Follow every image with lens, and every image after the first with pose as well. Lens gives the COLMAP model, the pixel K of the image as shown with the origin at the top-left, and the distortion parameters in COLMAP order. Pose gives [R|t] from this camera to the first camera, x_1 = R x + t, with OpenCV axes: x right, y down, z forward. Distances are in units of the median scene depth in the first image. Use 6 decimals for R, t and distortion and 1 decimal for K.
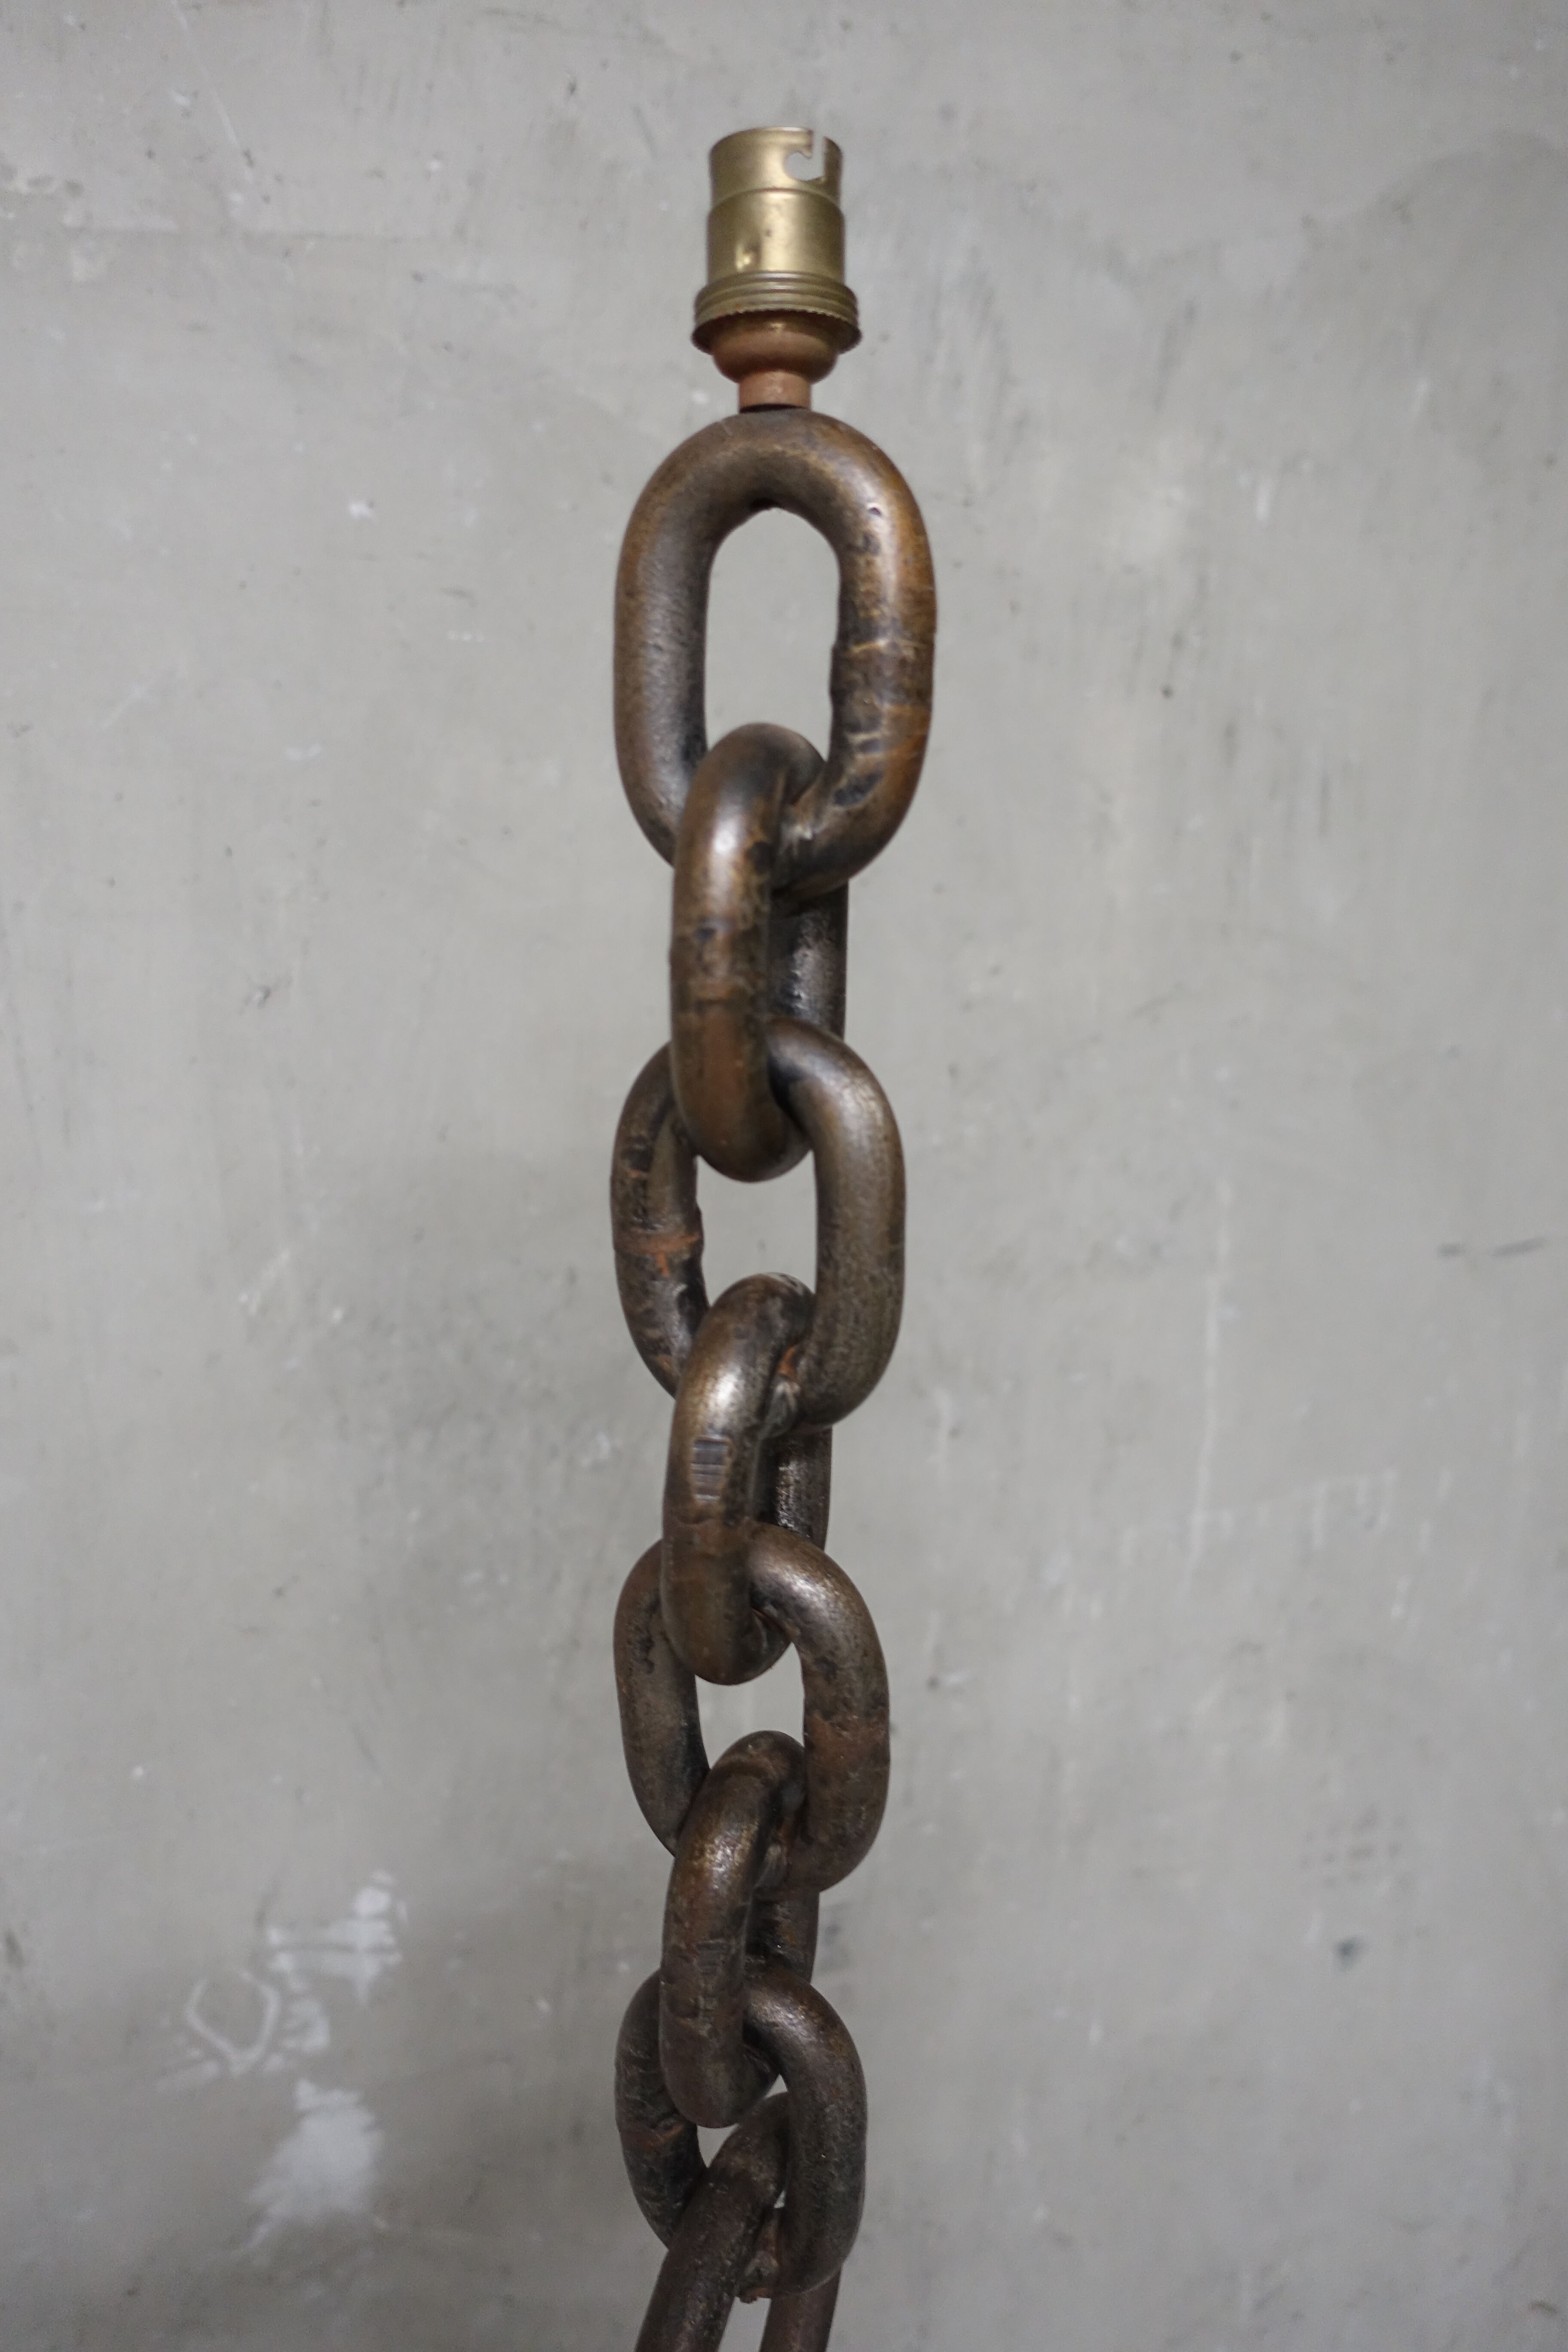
lens RADIAL K [[1639.3, 0, 784.0], [0, 1639.3, 1176.0], [0, 0, 1]] dist [0.005779, -0.006775]
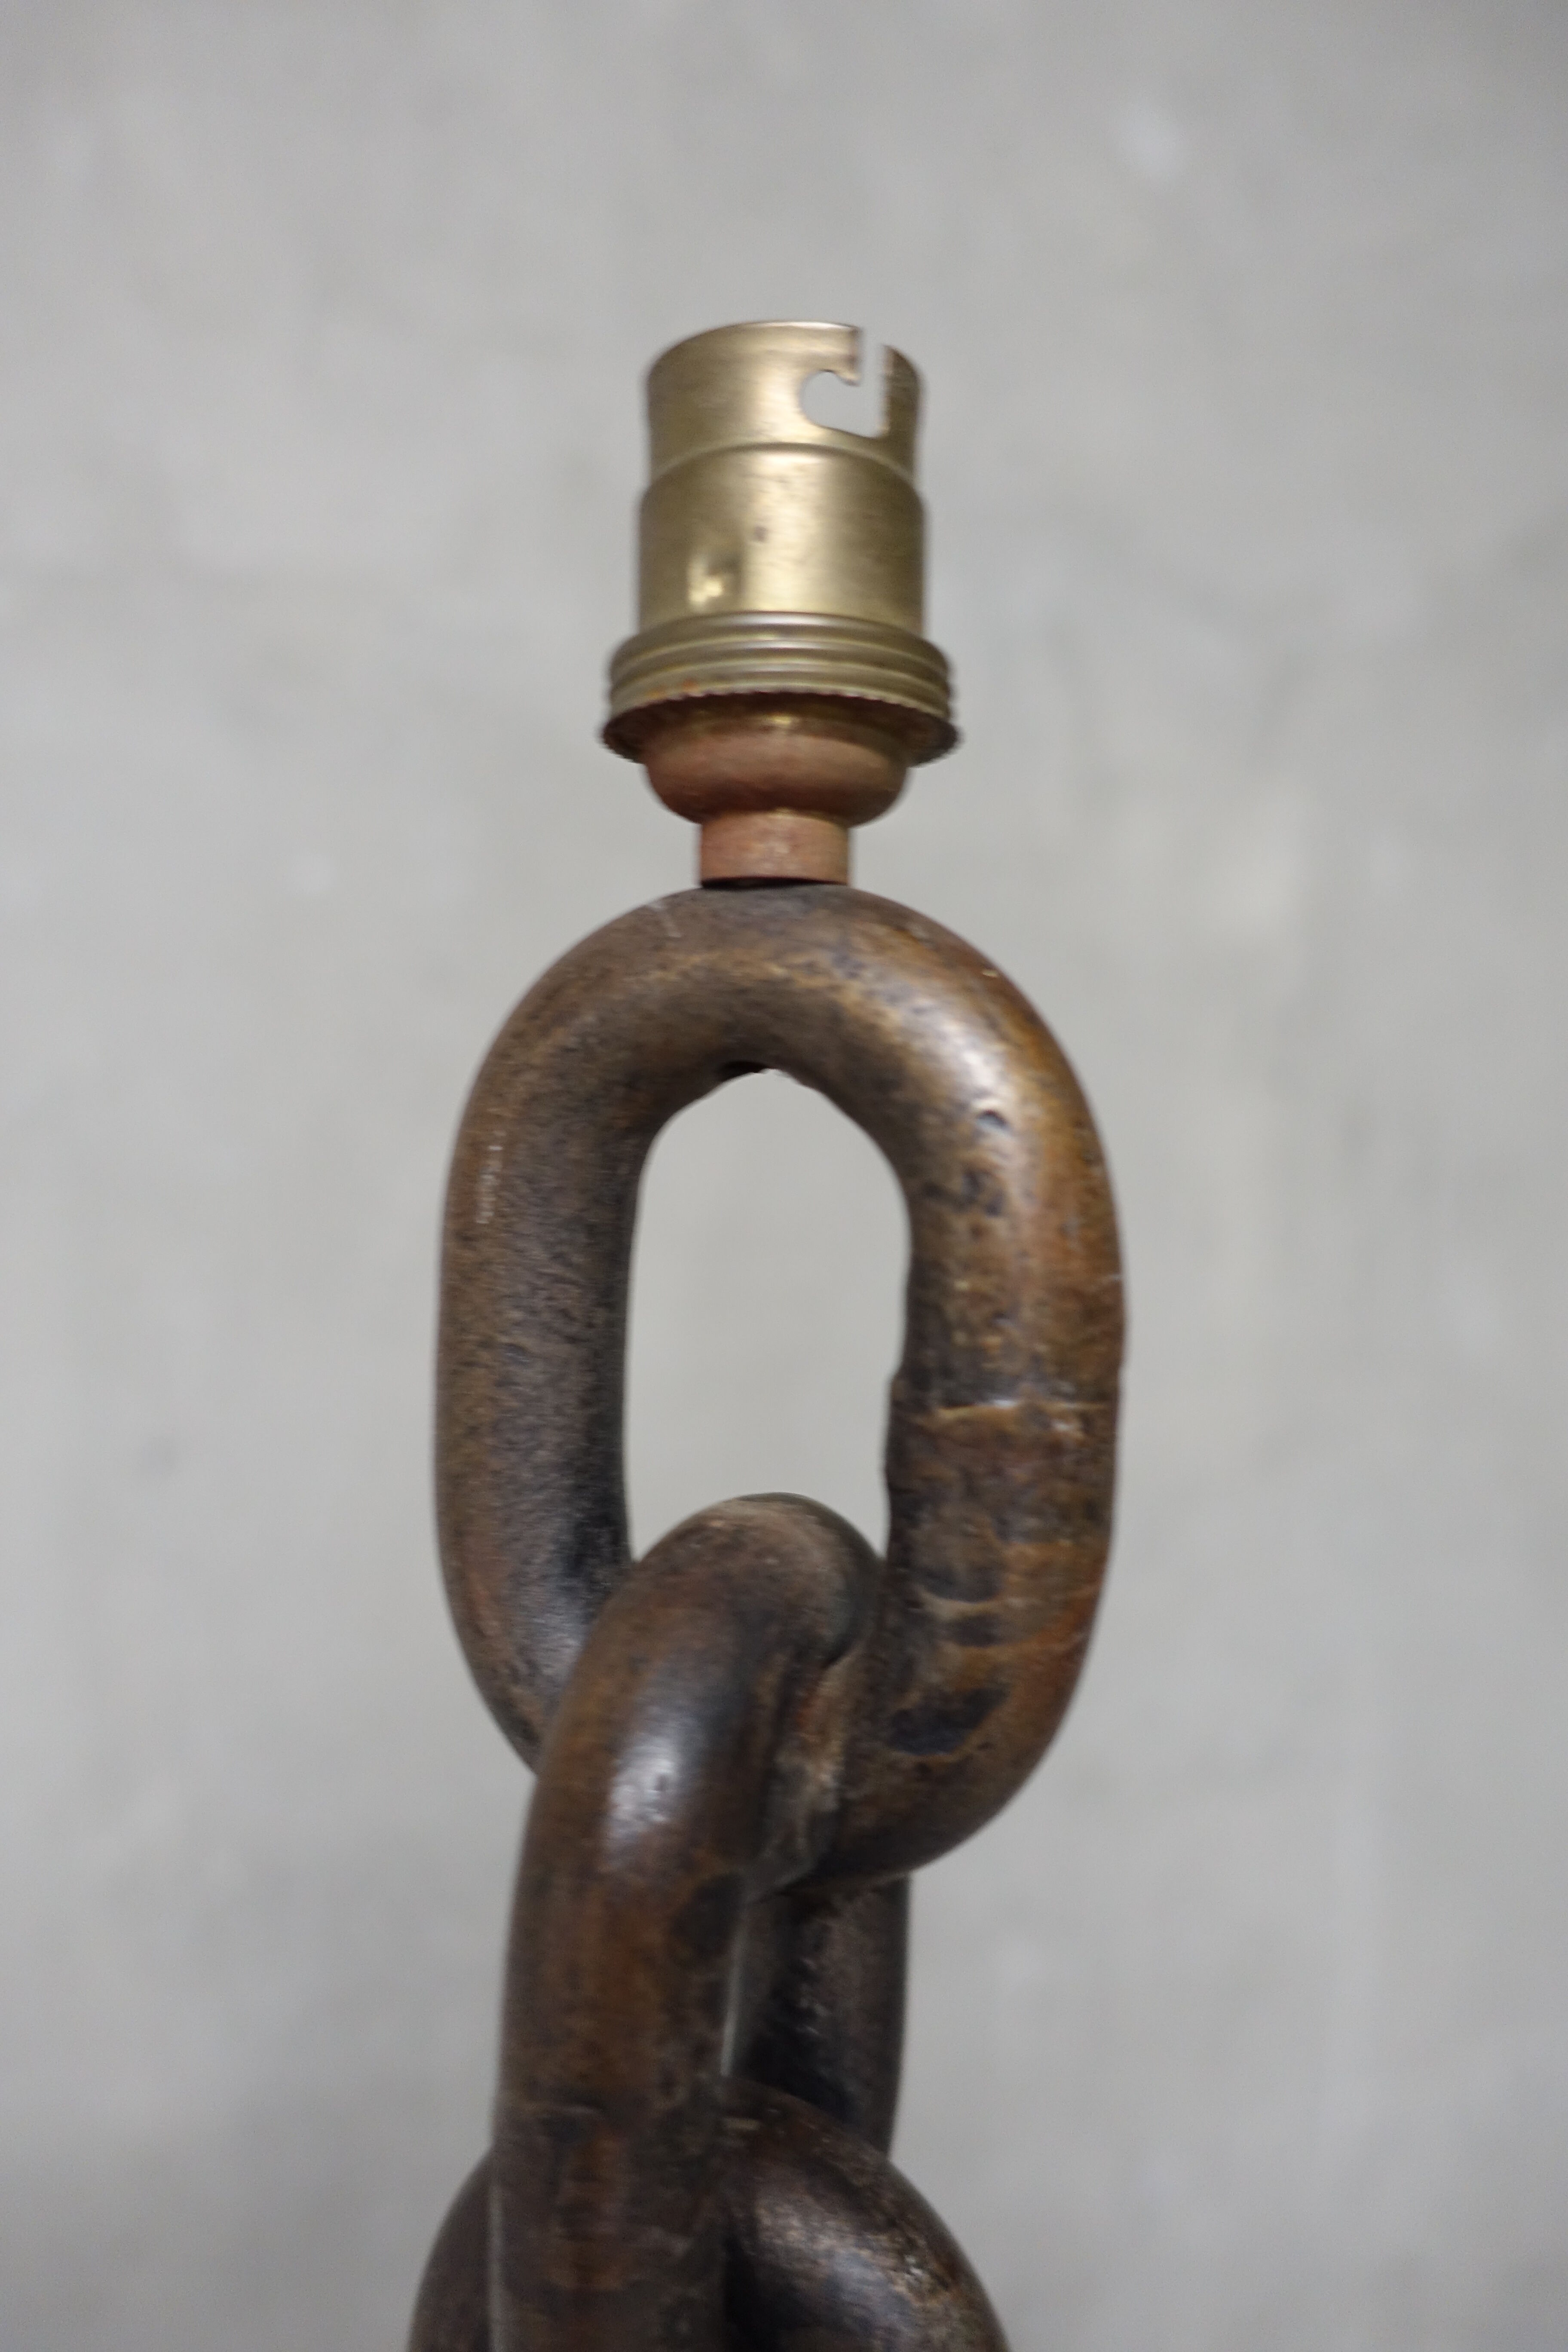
lens RADIAL K [[1639.3, 0, 784.0], [0, 1639.3, 1176.0], [0, 0, 1]] dist [0.005779, -0.006775]
pose [[0.999531, 0.016515, -0.025807, 0.011262], [-0.020675, 0.985175, -0.170300, -0.313730], [0.022612, 0.170753, 0.985054, 0.567902]]
